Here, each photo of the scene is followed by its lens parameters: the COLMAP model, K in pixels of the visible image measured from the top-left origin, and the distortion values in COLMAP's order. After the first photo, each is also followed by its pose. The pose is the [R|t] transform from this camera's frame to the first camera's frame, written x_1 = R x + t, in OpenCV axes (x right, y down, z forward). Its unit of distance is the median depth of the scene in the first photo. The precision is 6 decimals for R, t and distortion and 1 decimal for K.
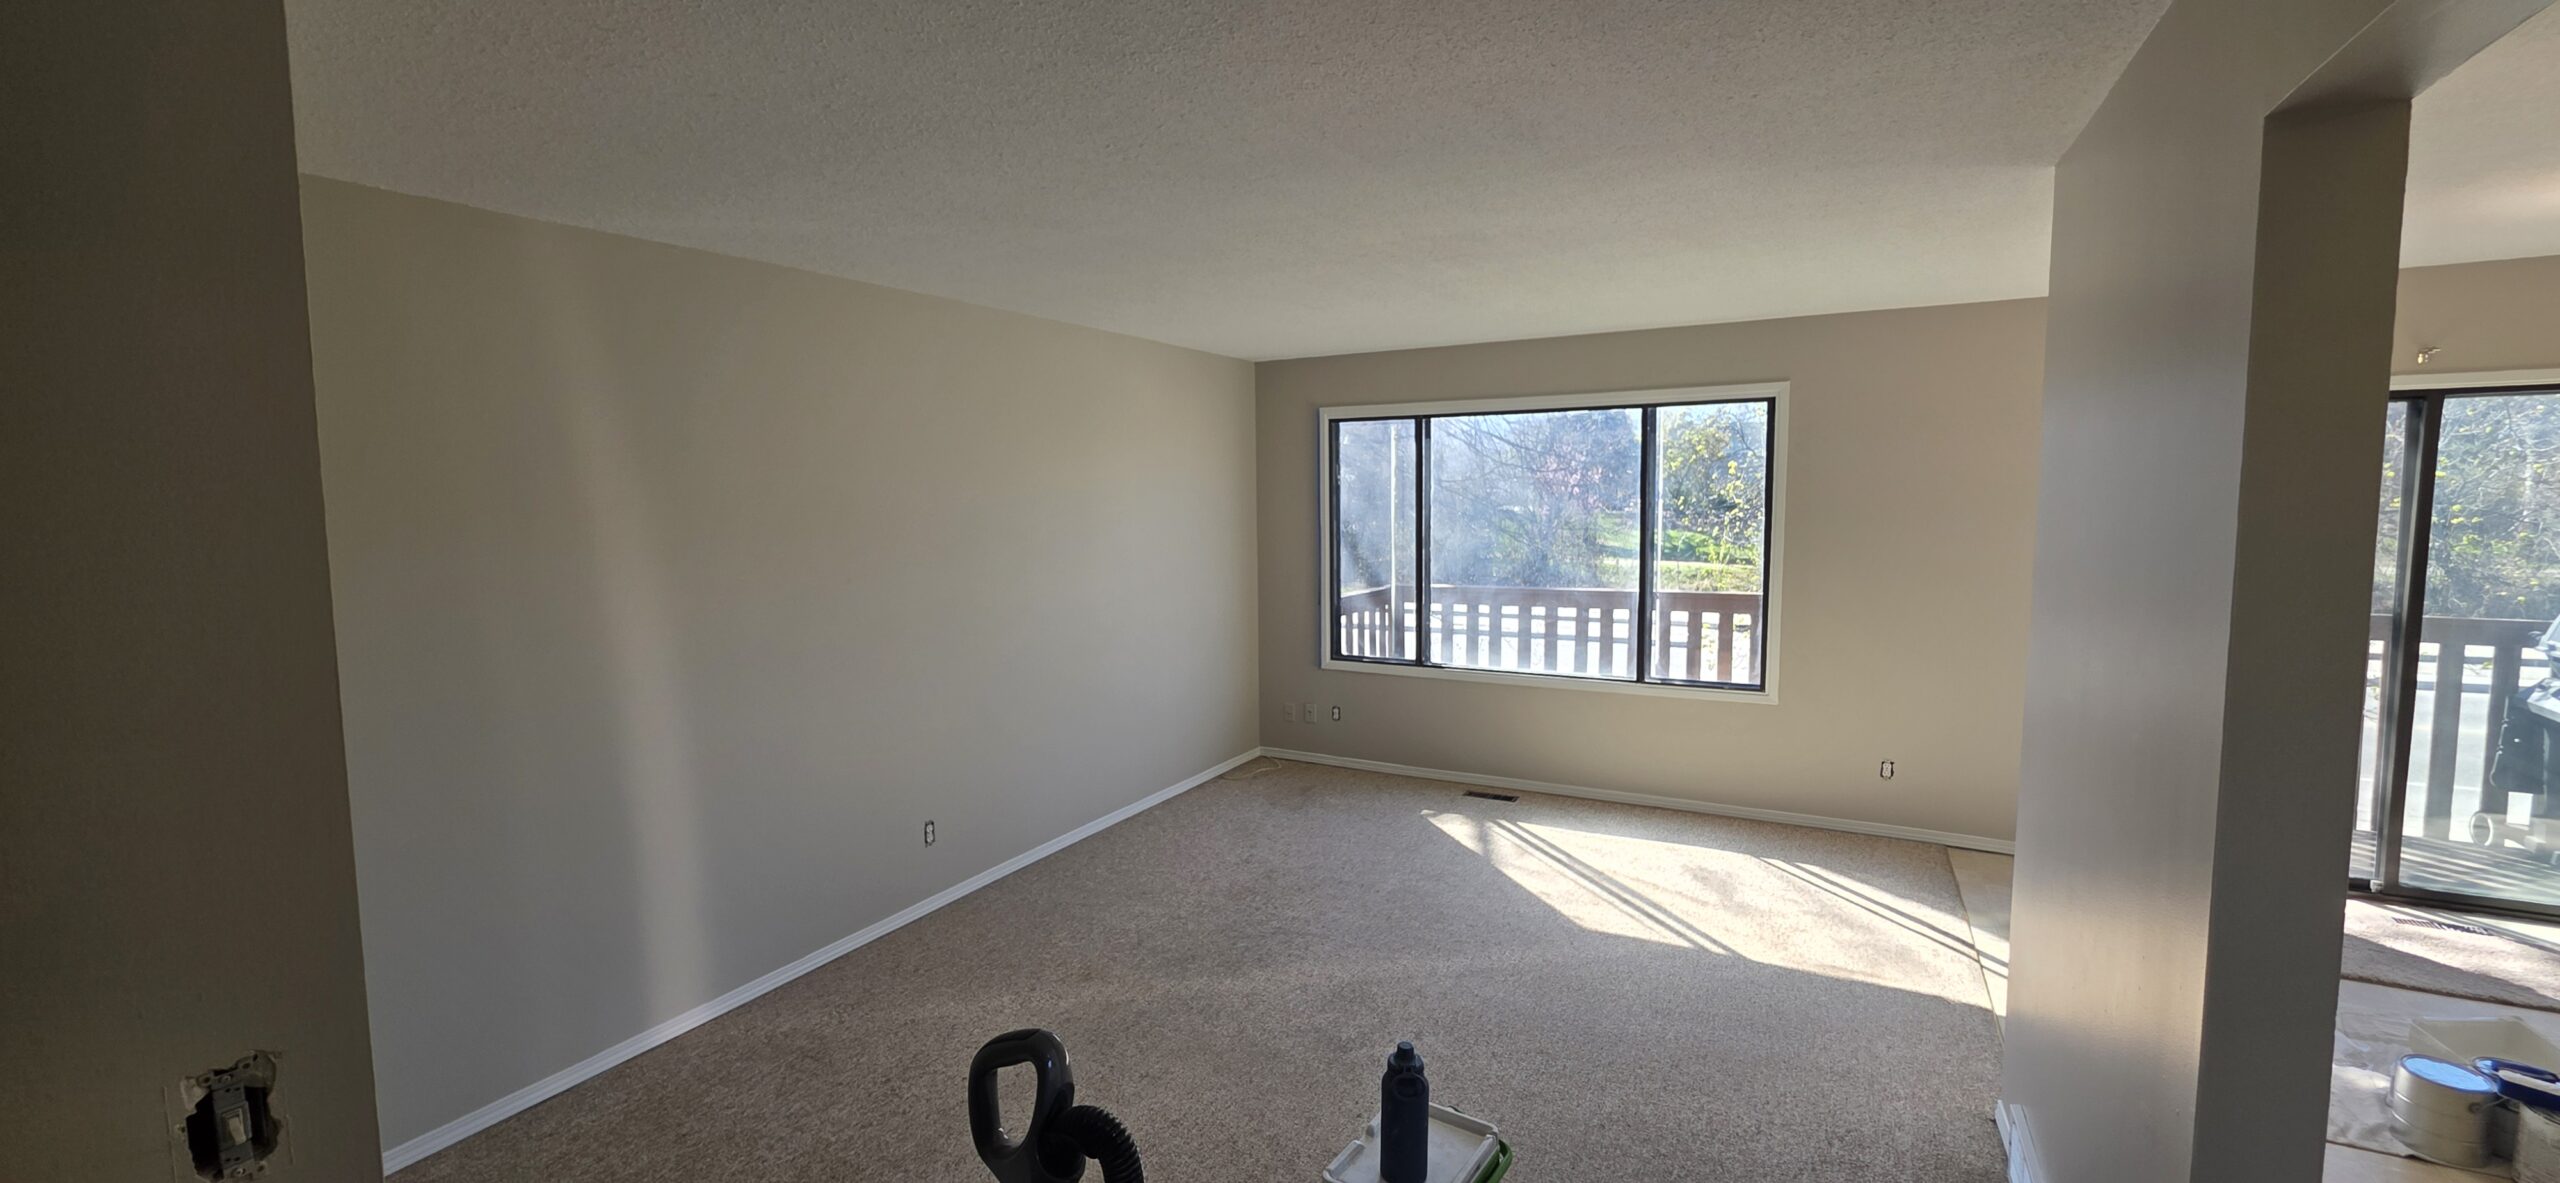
lens RADIAL K [[1028.9, 0, 1276.3], [0, 1028.9, 581.4], [0, 0, 1]] dist [-0.000303, -0.000092]
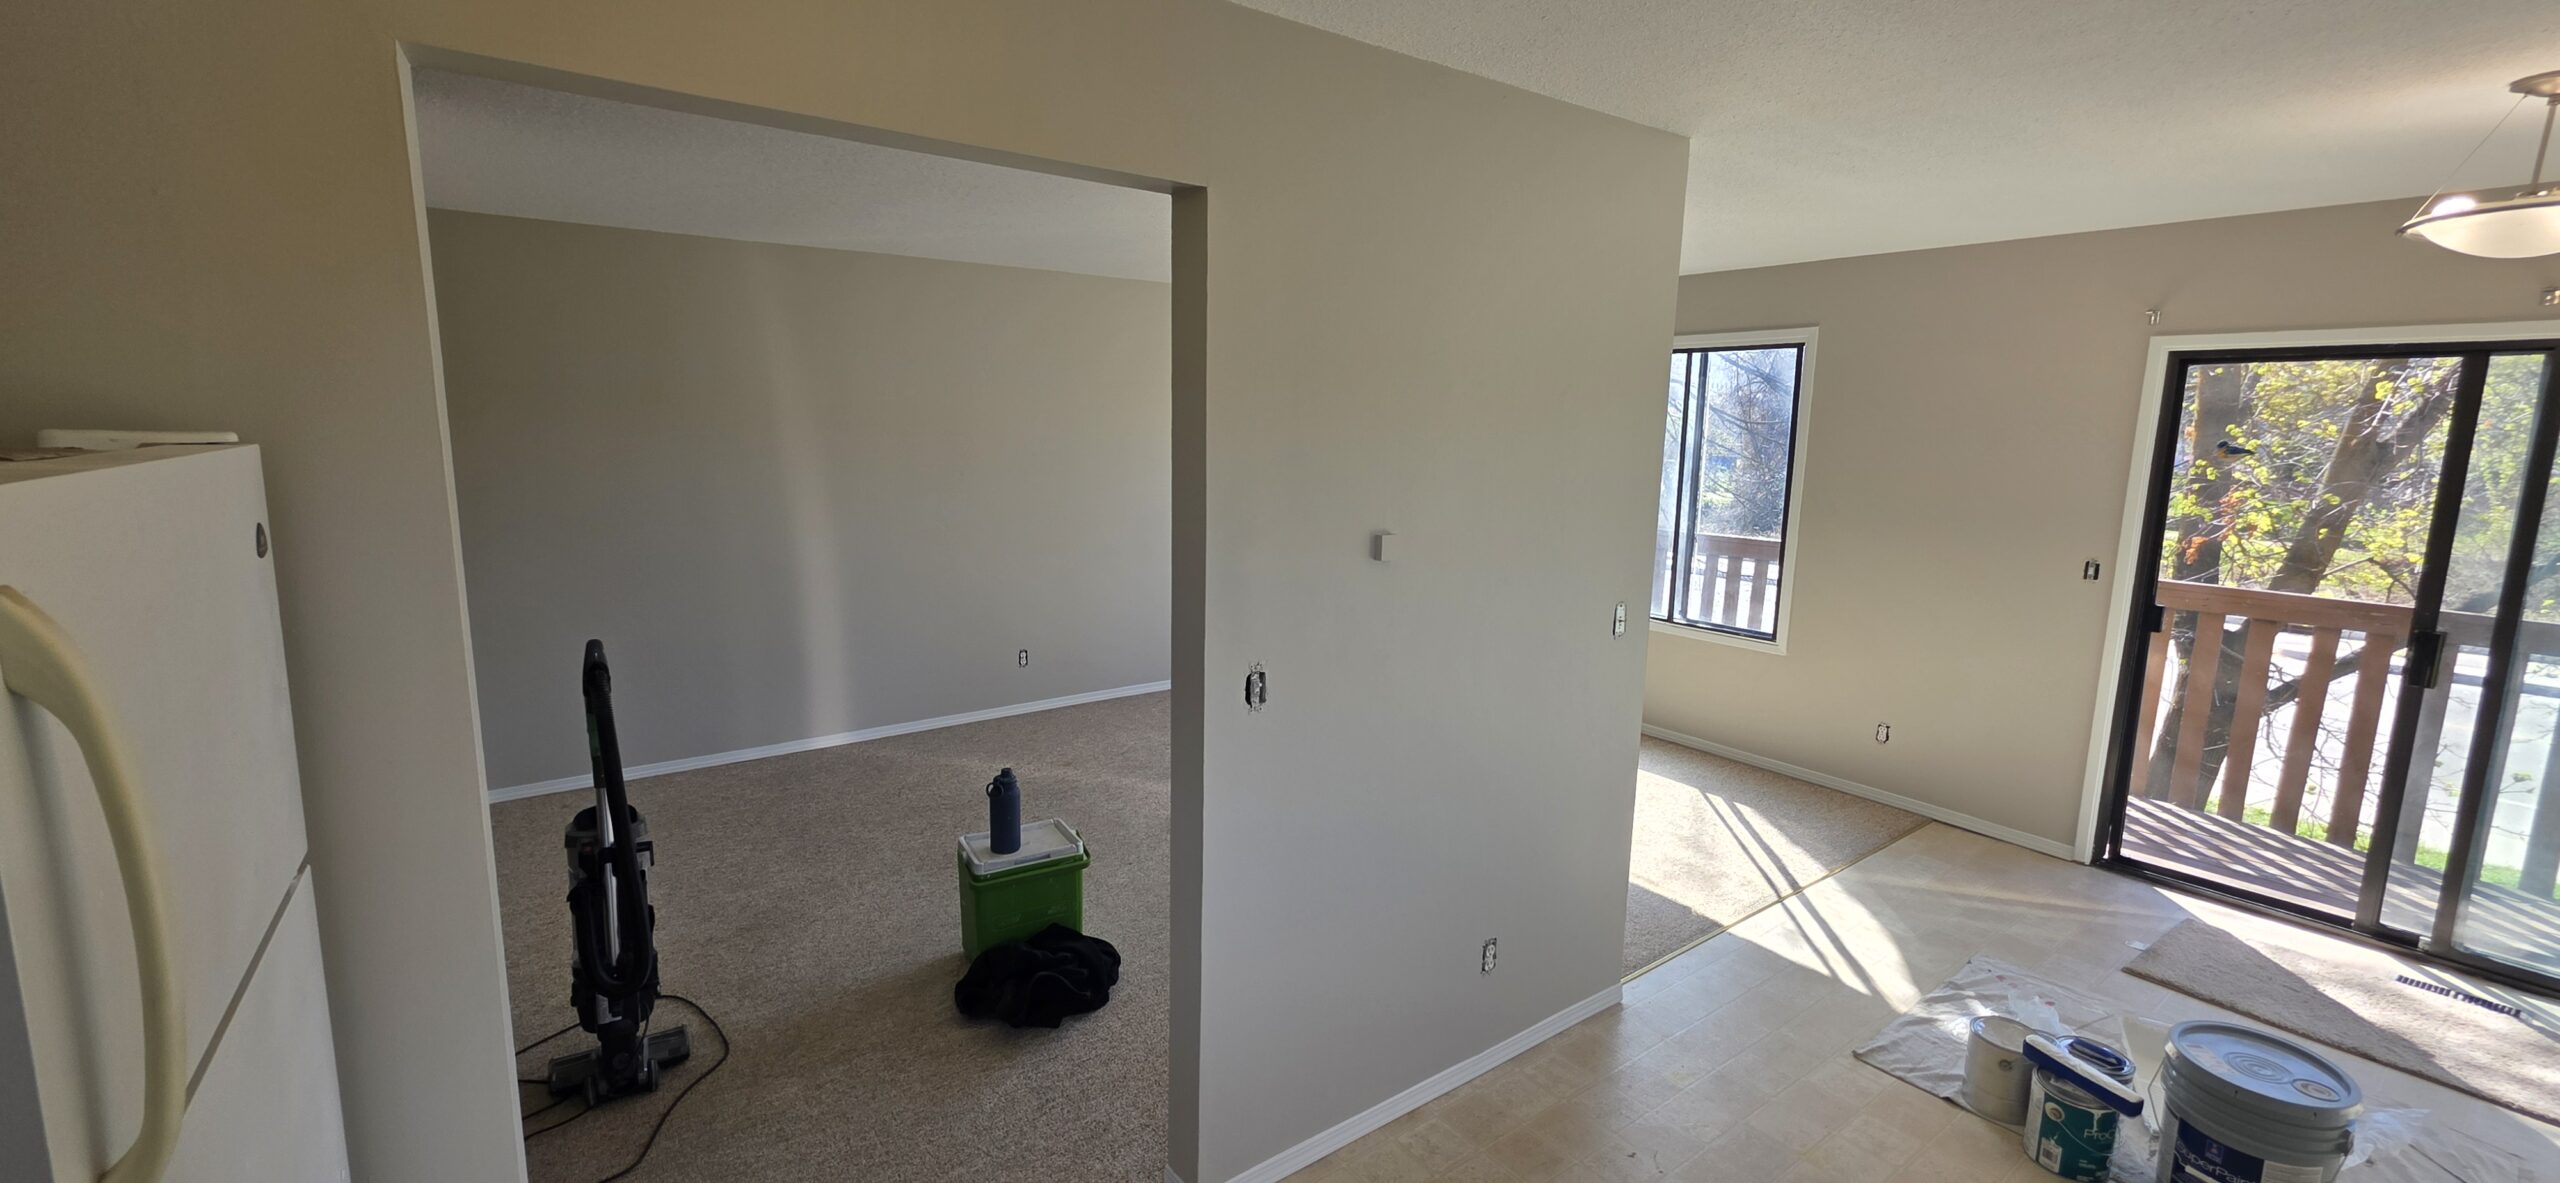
lens RADIAL K [[1028.9, 0, 1276.3], [0, 1028.9, 581.4], [0, 0, 1]] dist [-0.000303, -0.000092]
pose [[0.905473, 0.096343, -0.413325, 0.466931], [-0.068680, 0.994320, 0.081312, 0.001566], [0.418811, -0.045239, 0.906946, -0.107705]]
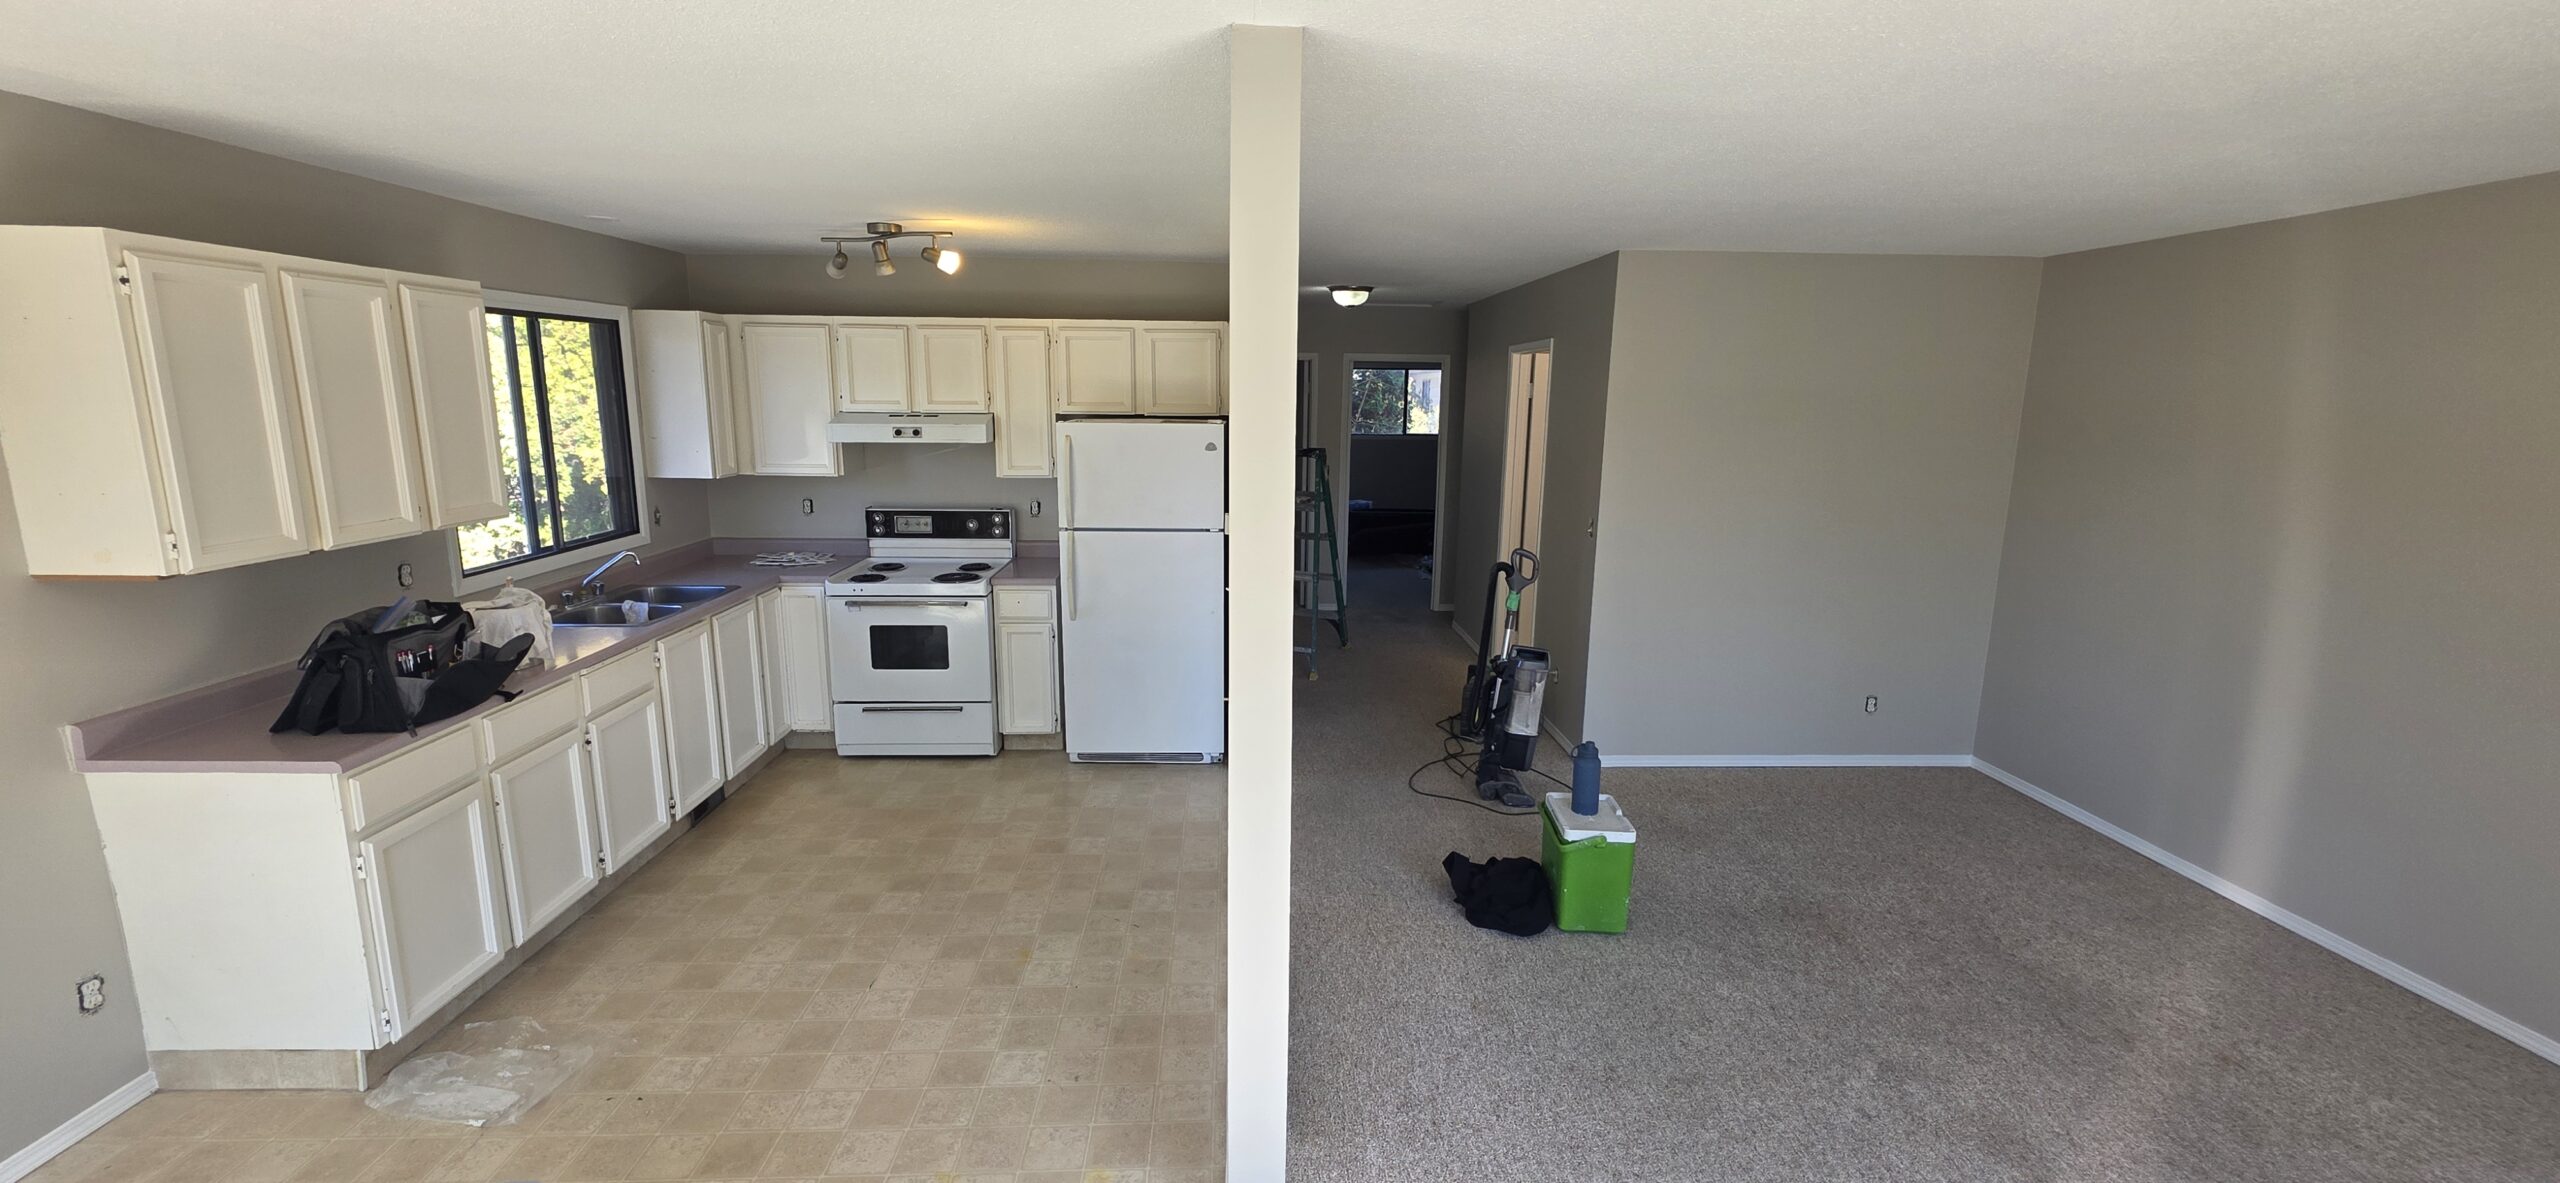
lens RADIAL K [[1023.8, 0, 1277.7], [0, 1023.8, 582.0], [0, 0, 1]] dist [-0.000813, 0.000179]
pose [[-0.857329, 0.096750, -0.505596, 0.609375], [-0.050134, 0.961817, 0.269064, -0.113616], [0.512323, 0.256024, -0.819742, 0.872452]]
